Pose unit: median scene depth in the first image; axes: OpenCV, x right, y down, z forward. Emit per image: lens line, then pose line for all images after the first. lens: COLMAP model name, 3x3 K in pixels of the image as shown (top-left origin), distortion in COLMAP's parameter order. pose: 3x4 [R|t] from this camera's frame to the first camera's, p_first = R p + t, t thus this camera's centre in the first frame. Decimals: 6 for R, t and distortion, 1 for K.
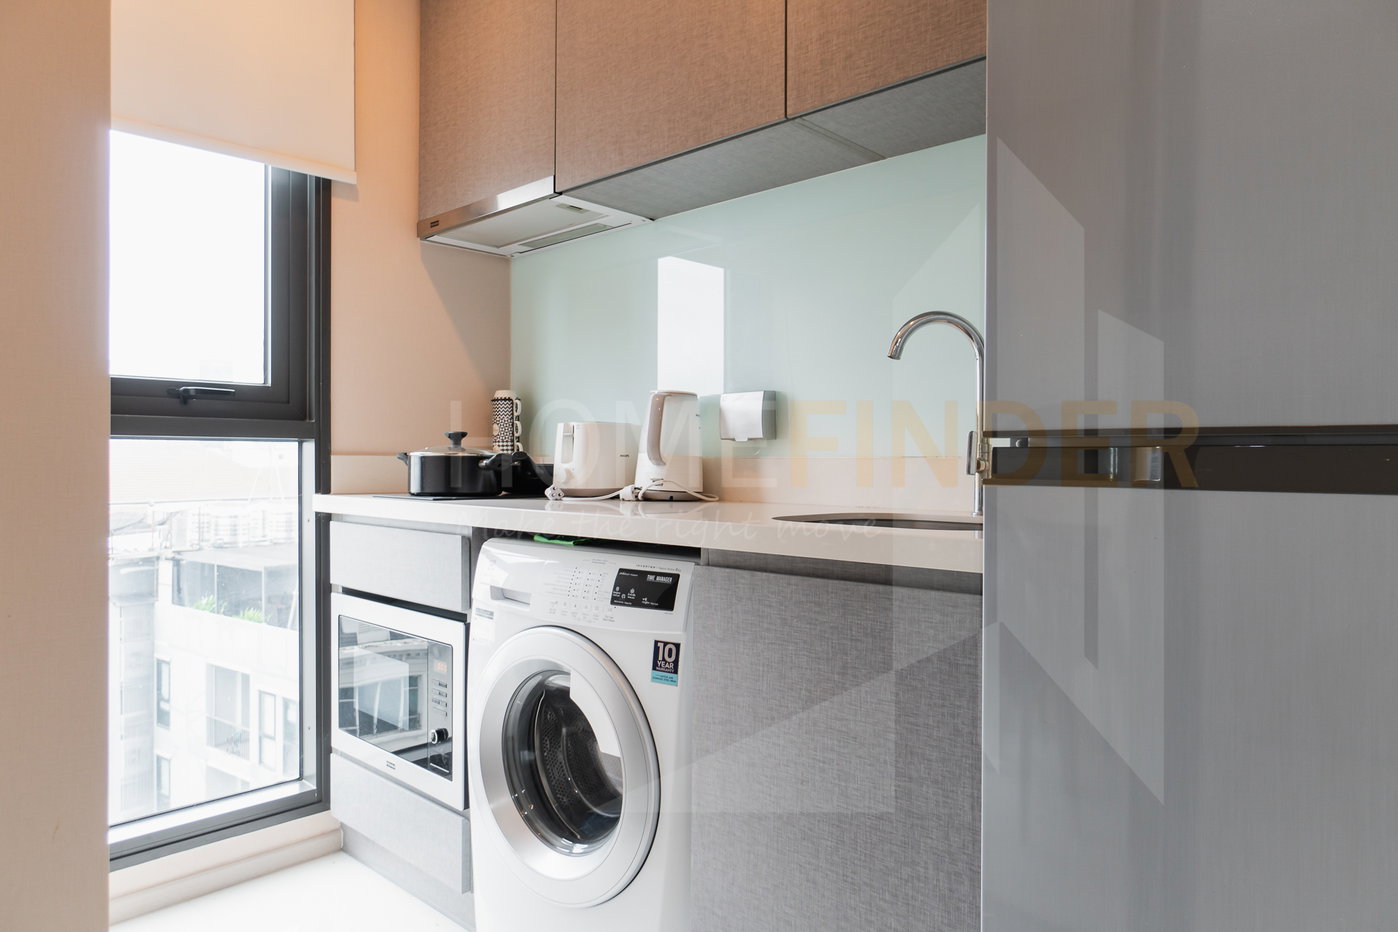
lens RADIAL K [[944.6, 0, 696.3], [0, 944.6, 467.0], [0, 0, 1]] dist [-0.004914, -0.001189]
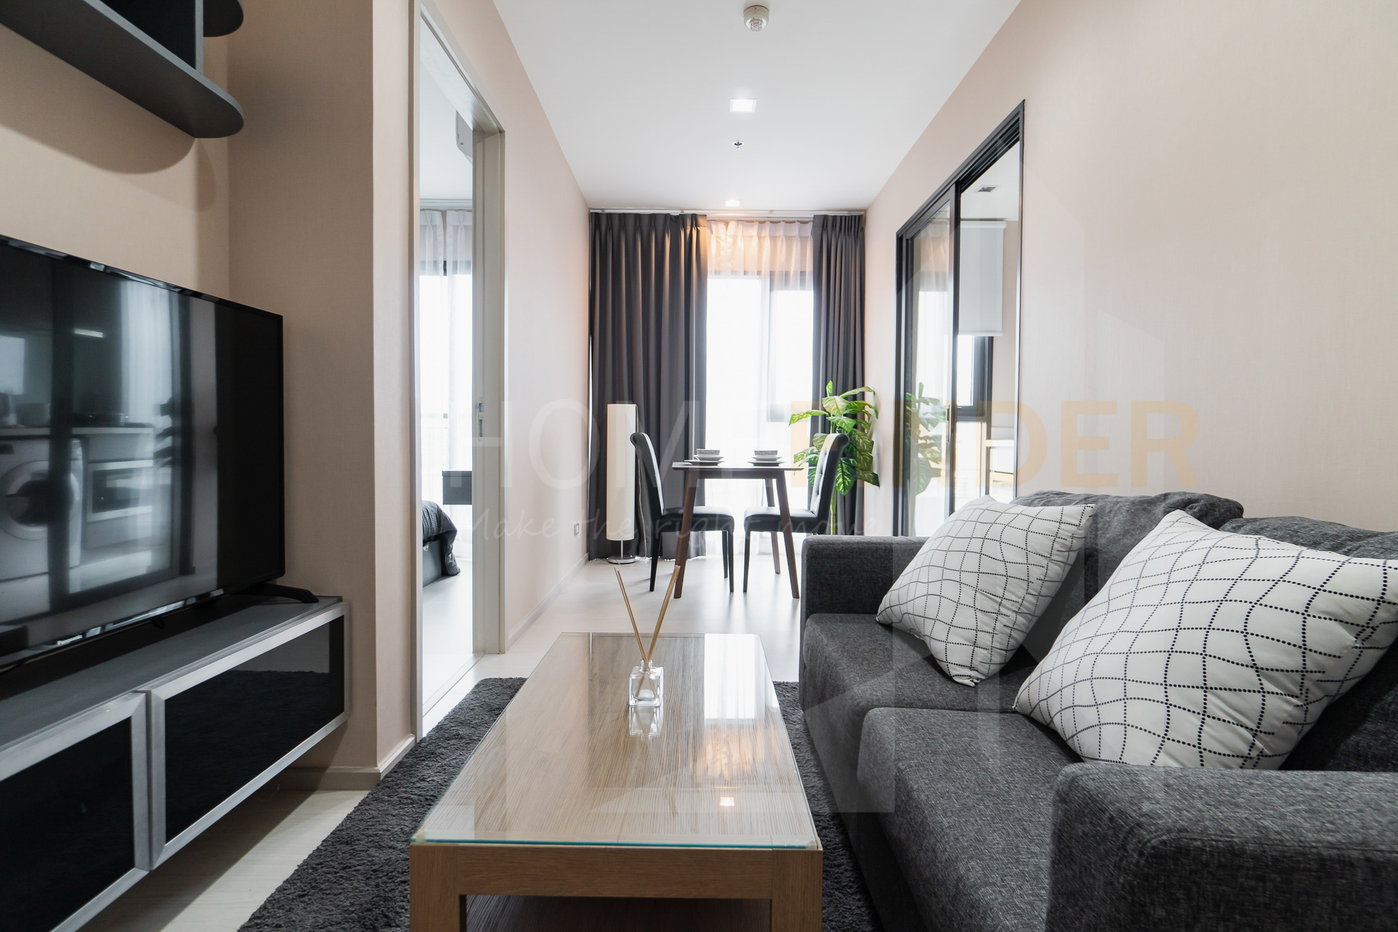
lens RADIAL K [[659.4, 0, 699.8], [0, 659.4, 458.8], [0, 0, 1]] dist [0.011709, -0.001043]
pose [[0.697131, 0.023414, -0.716562, 0.594090], [-0.014066, 0.999721, 0.018983, 0.076996], [0.716806, -0.003155, 0.697266, -1.415510]]
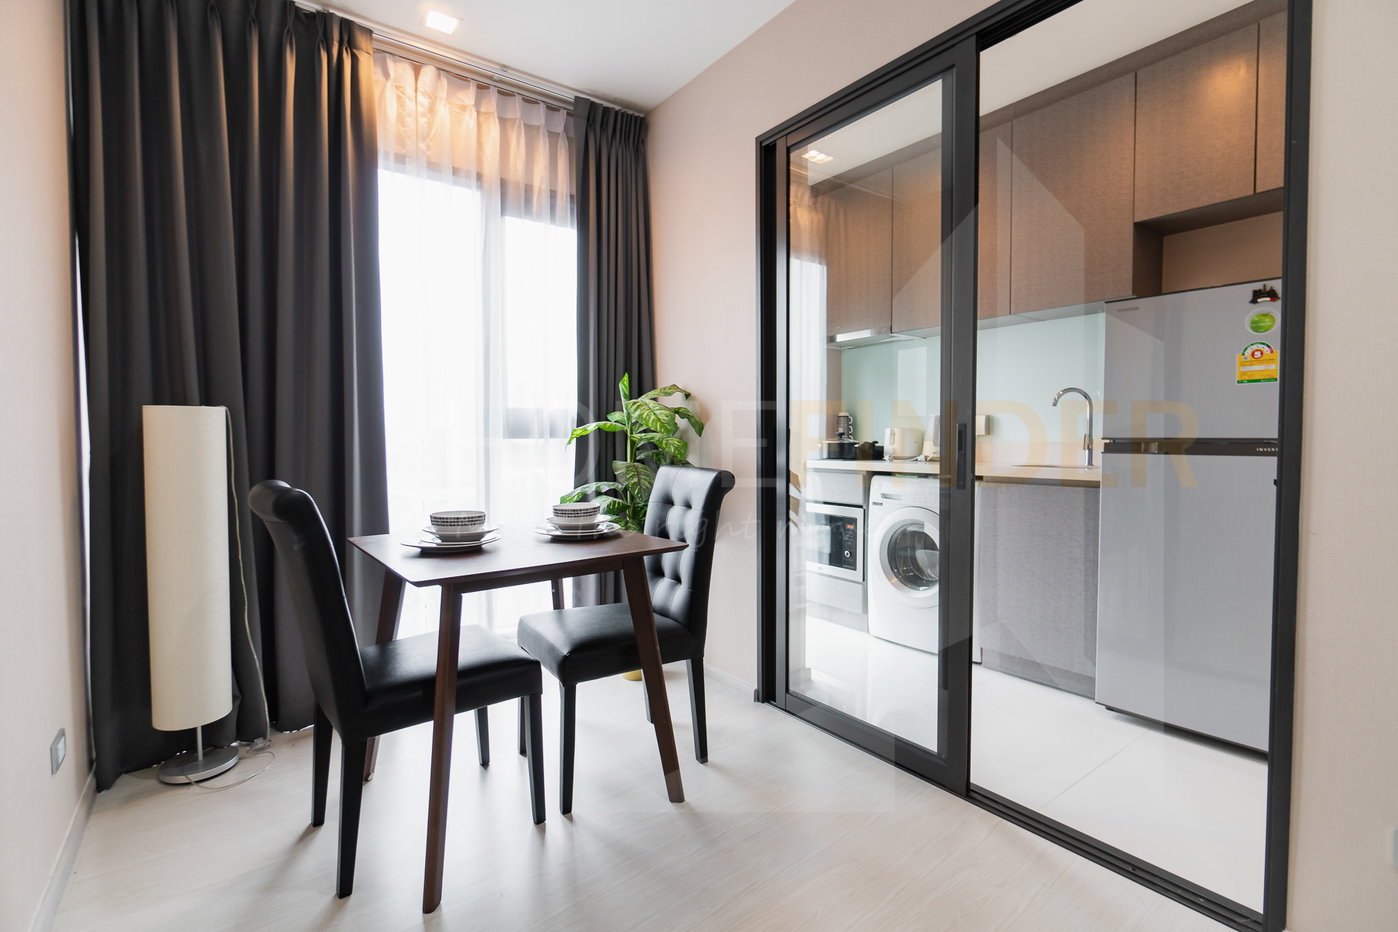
lens RADIAL K [[659.4, 0, 698.3], [0, 659.4, 463.6], [0, 0, 1]] dist [0.011709, -0.001043]
pose [[0.983378, -0.000627, -0.181571, -0.354544], [0.005845, 0.999585, 0.028204, -0.009710], [0.181478, -0.028796, 0.982973, -0.821324]]
